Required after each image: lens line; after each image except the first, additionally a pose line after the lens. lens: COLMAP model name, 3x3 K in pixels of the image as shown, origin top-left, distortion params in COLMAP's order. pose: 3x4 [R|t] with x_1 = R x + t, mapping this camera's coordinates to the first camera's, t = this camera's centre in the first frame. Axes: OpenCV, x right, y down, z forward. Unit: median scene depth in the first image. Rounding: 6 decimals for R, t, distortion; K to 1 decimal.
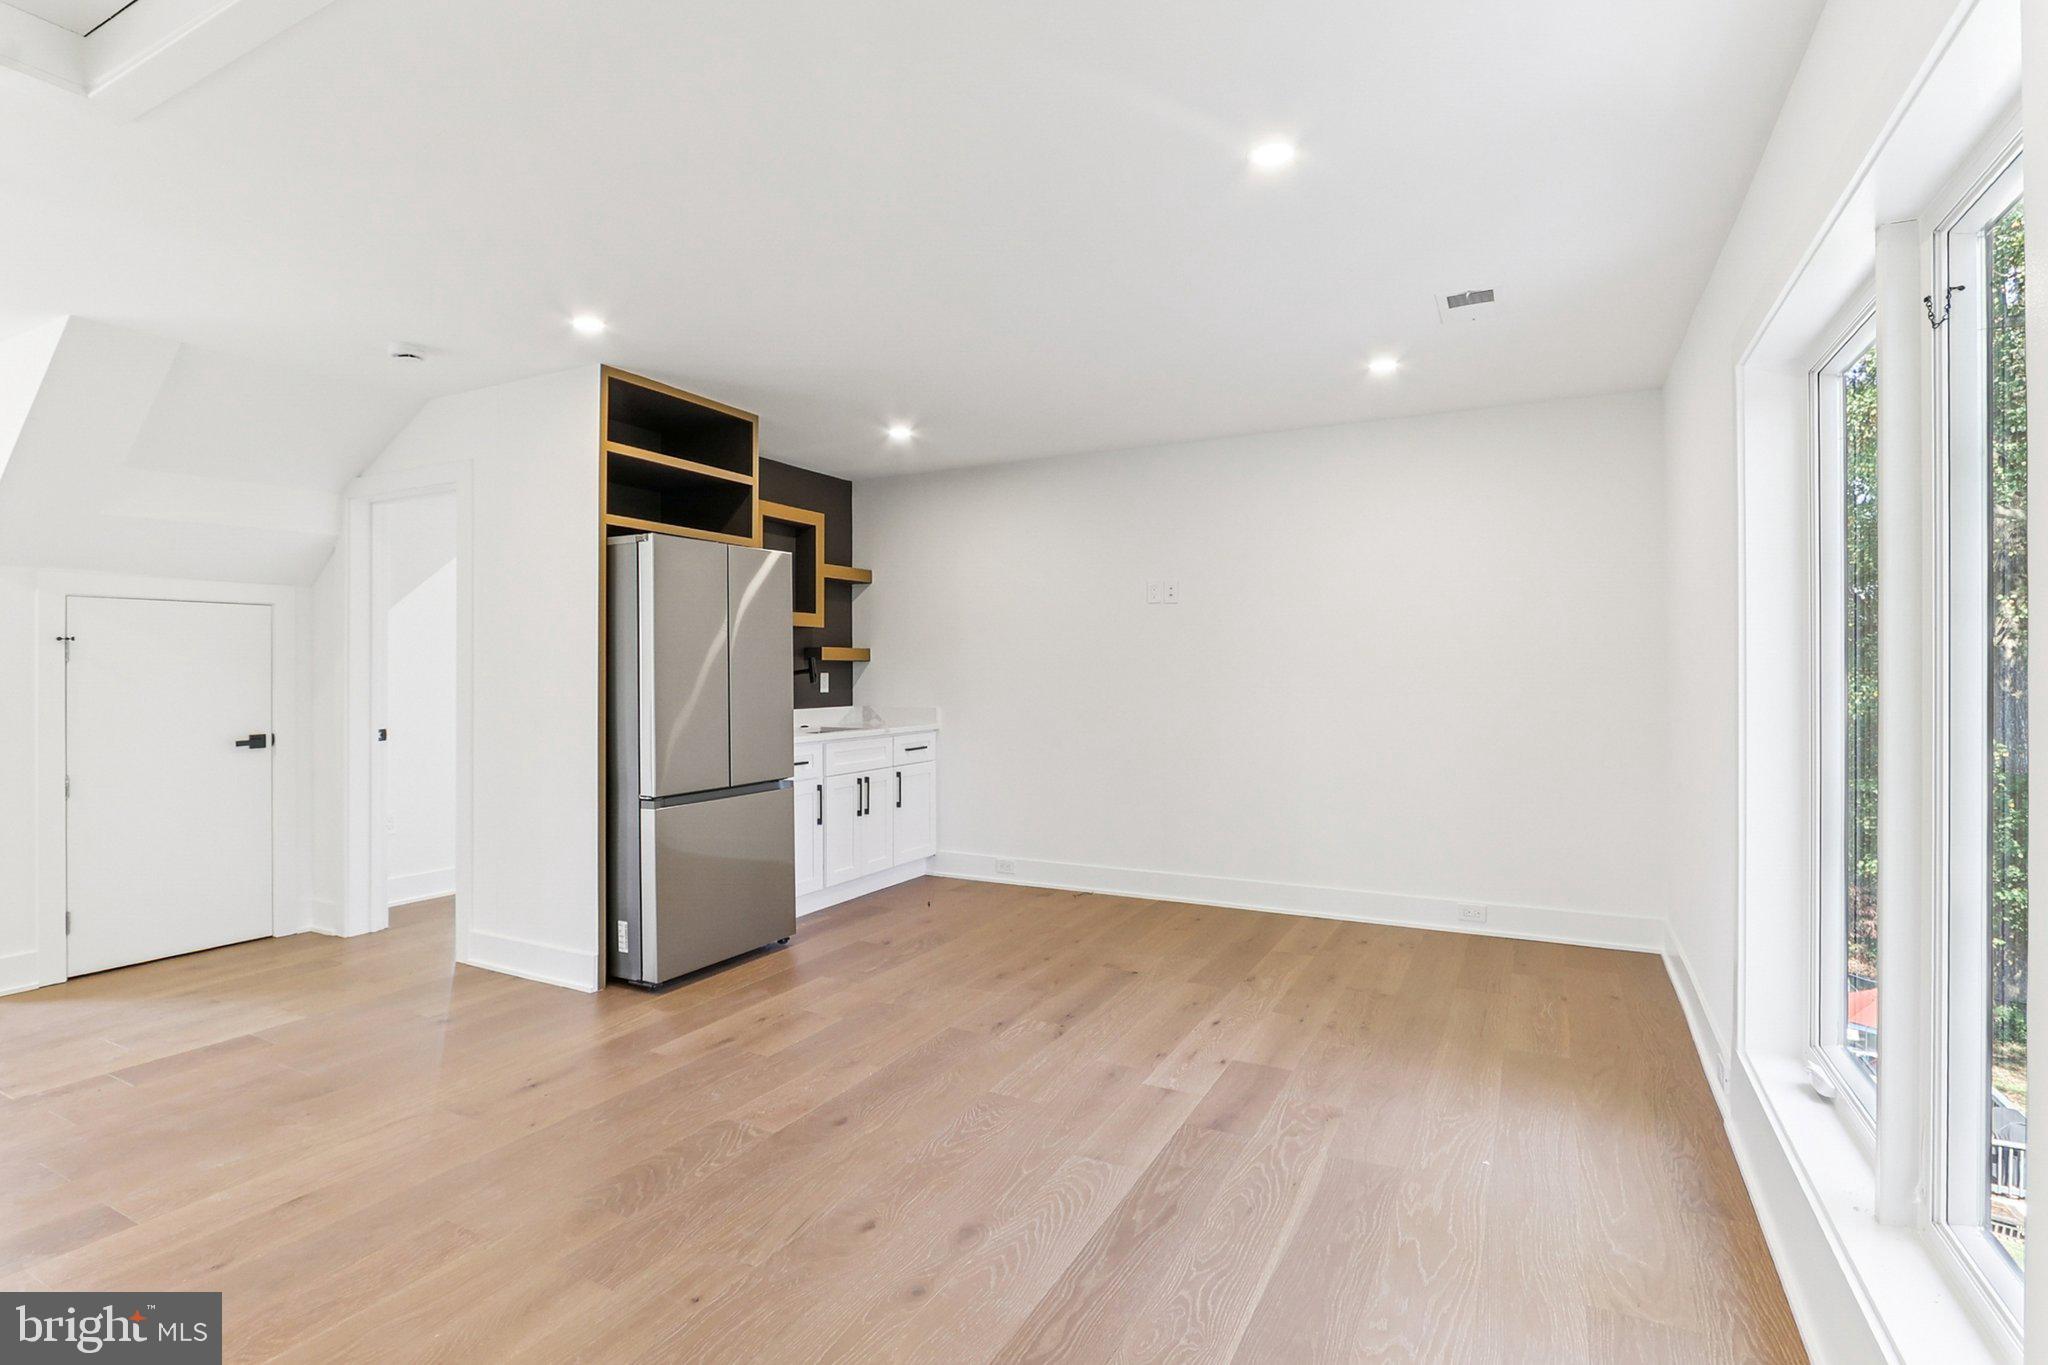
lens RADIAL K [[980.5, 0, 966.9], [0, 980.5, 665.5], [0, 0, 1]] dist [-0.013258, 0.000772]
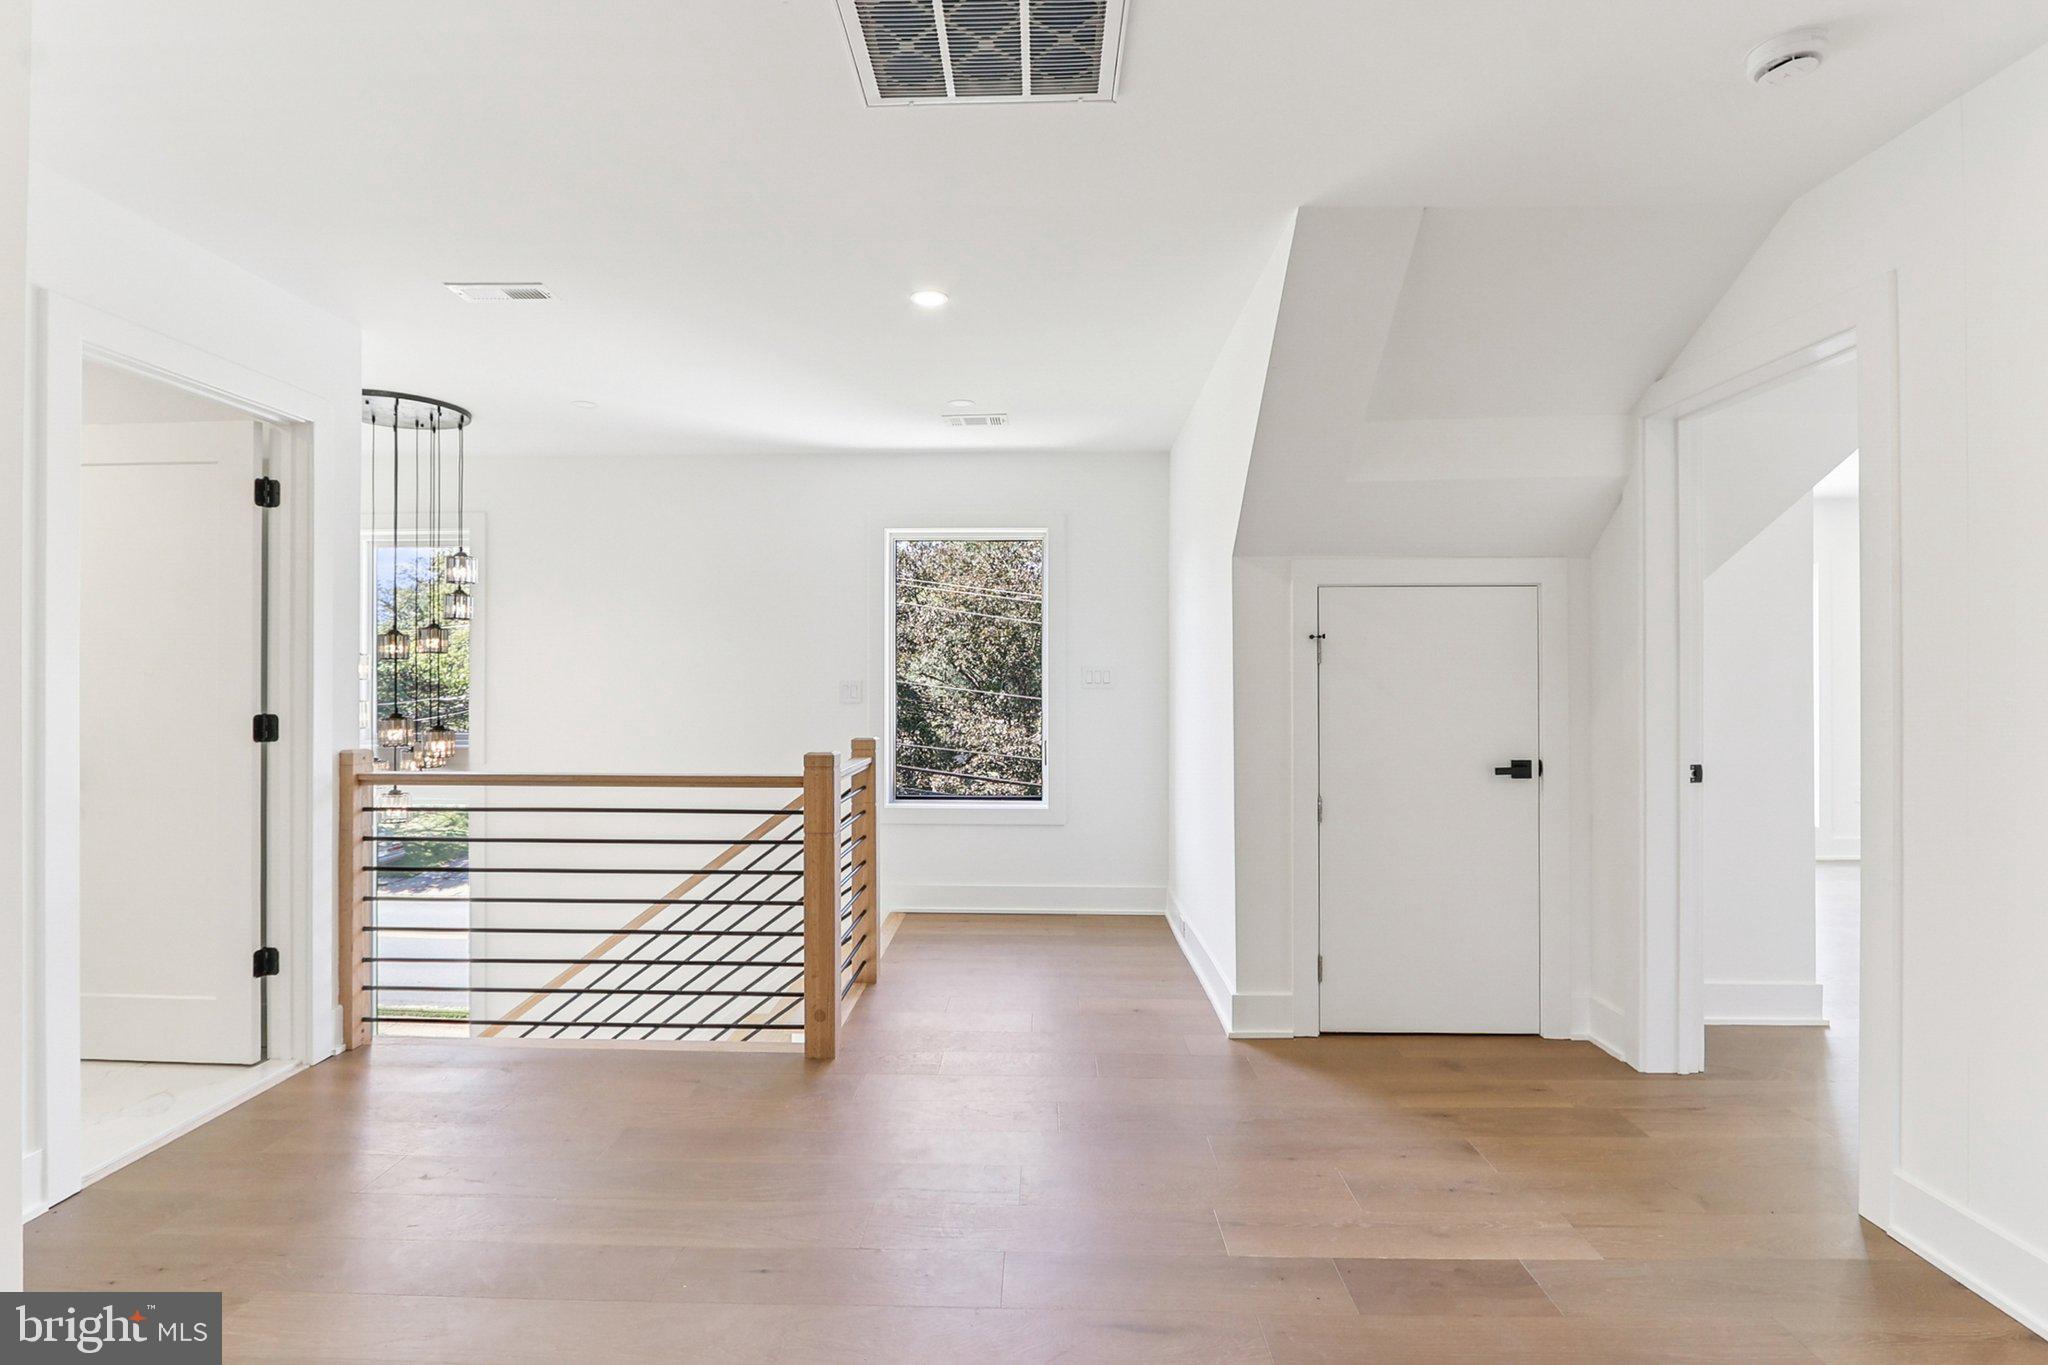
lens RADIAL K [[980.5, 0, 1030.4], [0, 980.5, 661.2], [0, 0, 1]] dist [-0.013258, 0.000772]
pose [[0.466455, -0.006198, -0.884523, -0.242599], [0.004422, 0.999979, -0.004675, -0.002609], [0.884534, -0.001731, 0.466473, 0.320407]]
